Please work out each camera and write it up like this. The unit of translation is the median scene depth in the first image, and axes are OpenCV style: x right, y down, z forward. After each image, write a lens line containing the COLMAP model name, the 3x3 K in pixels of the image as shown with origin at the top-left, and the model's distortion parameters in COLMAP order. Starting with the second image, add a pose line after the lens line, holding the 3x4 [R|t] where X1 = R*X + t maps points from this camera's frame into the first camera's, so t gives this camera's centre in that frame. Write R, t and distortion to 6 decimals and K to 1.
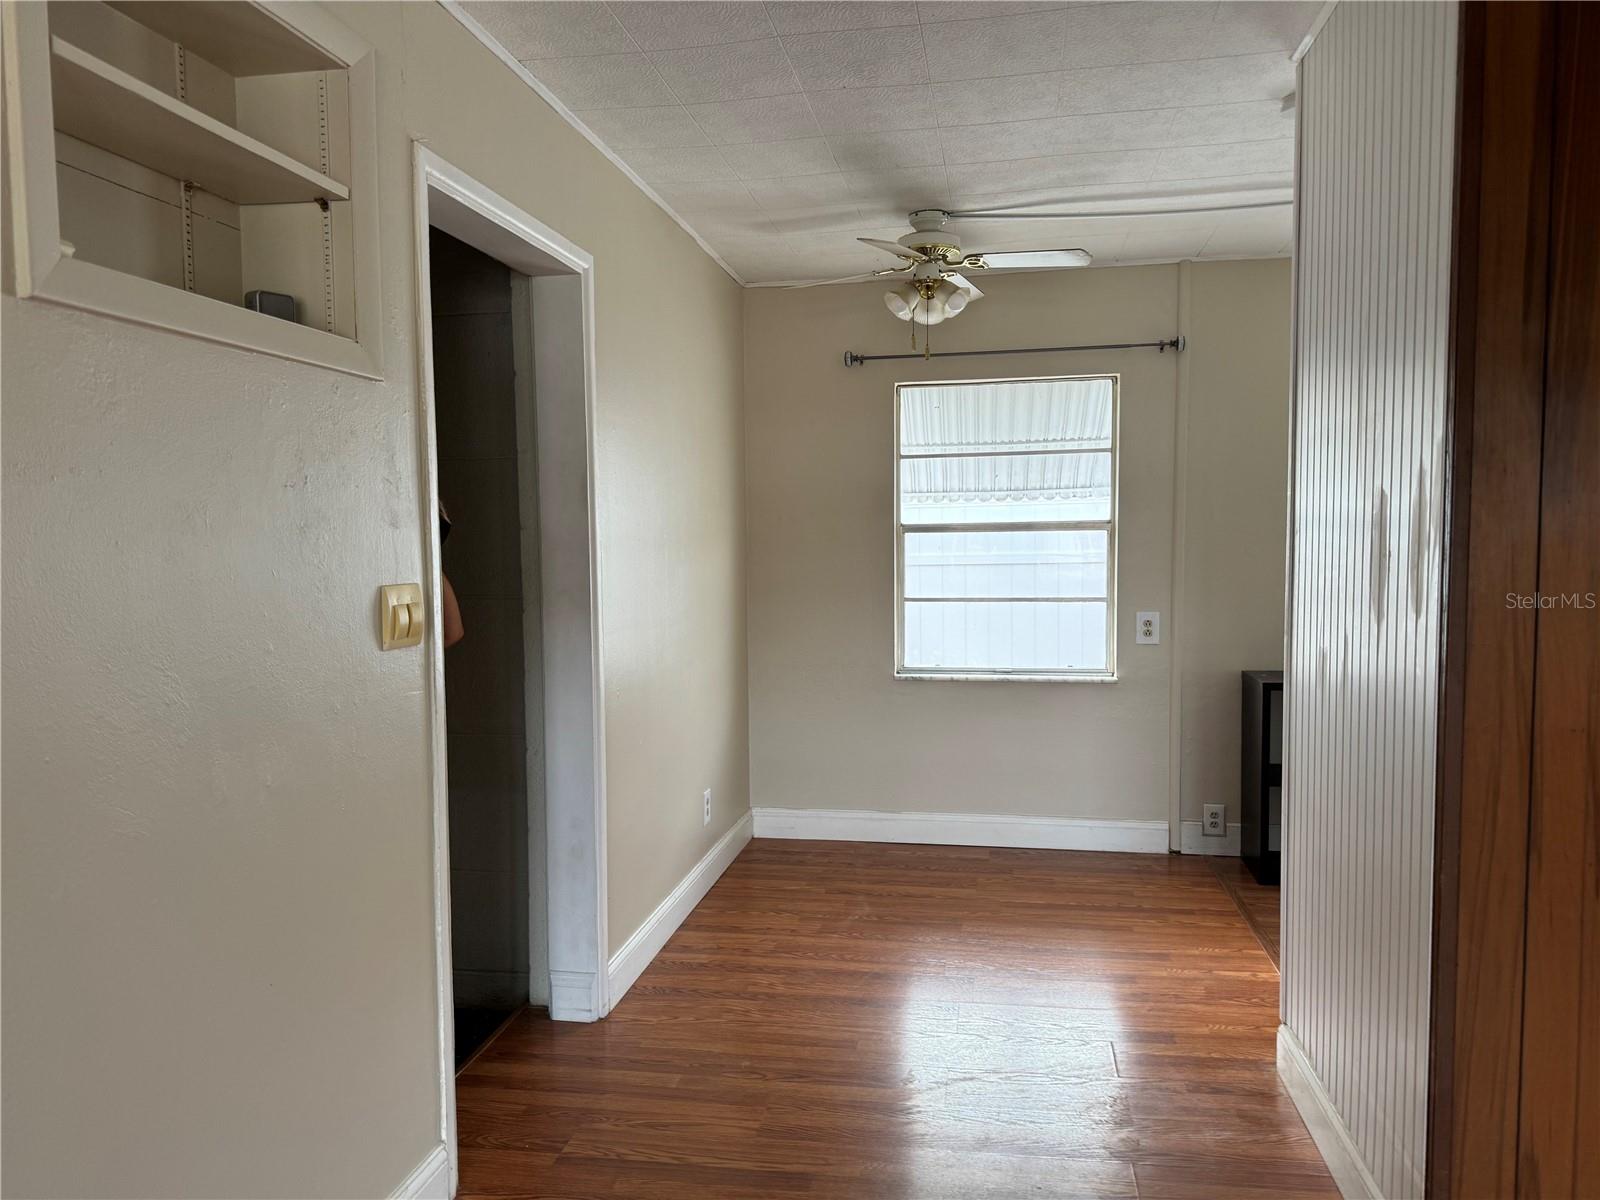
lens RADIAL K [[1121.8, 0, 793.1], [0, 1121.8, 604.9], [0, 0, 1]] dist [0.144240, -0.217169]
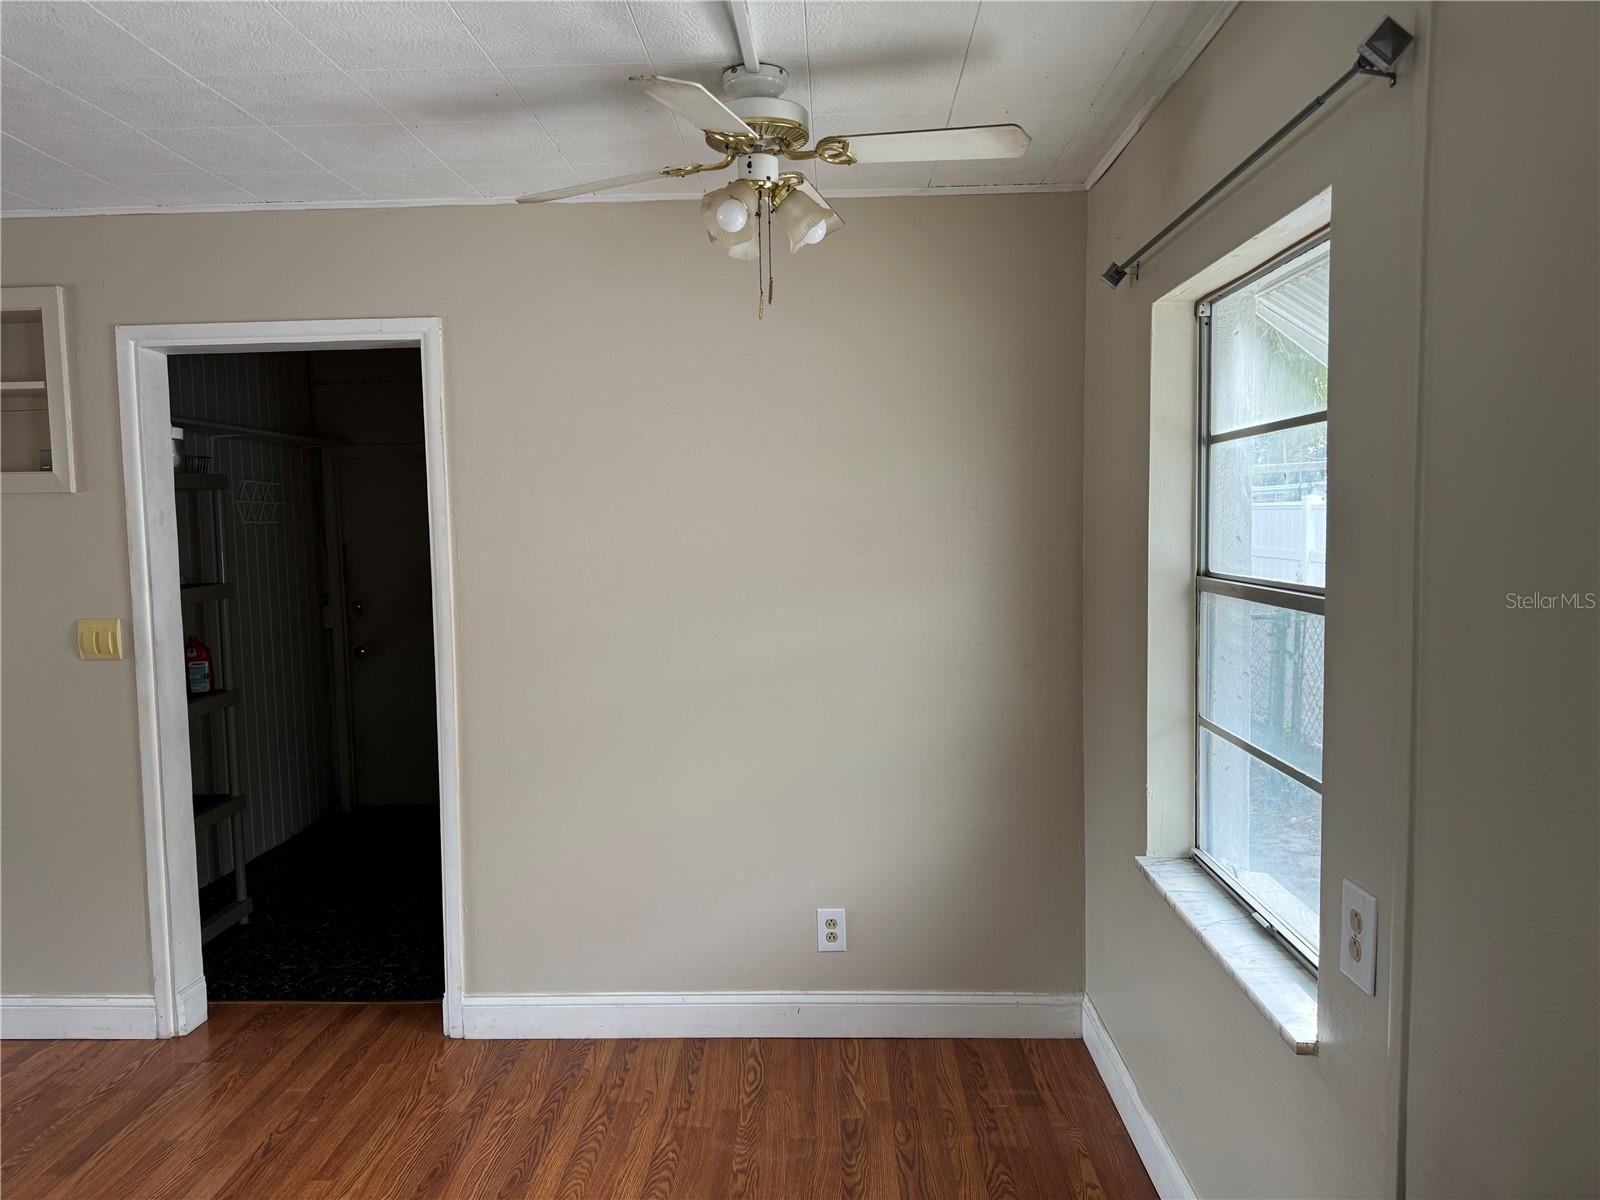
lens RADIAL K [[1121.8, 0, 793.1], [0, 1121.8, 604.9], [0, 0, 1]] dist [0.144240, -0.217169]
pose [[0.144111, 0.087150, -0.985716, 0.736849], [-0.046971, 0.995594, 0.081157, -0.115742], [0.988446, 0.034604, 0.147569, 0.942305]]
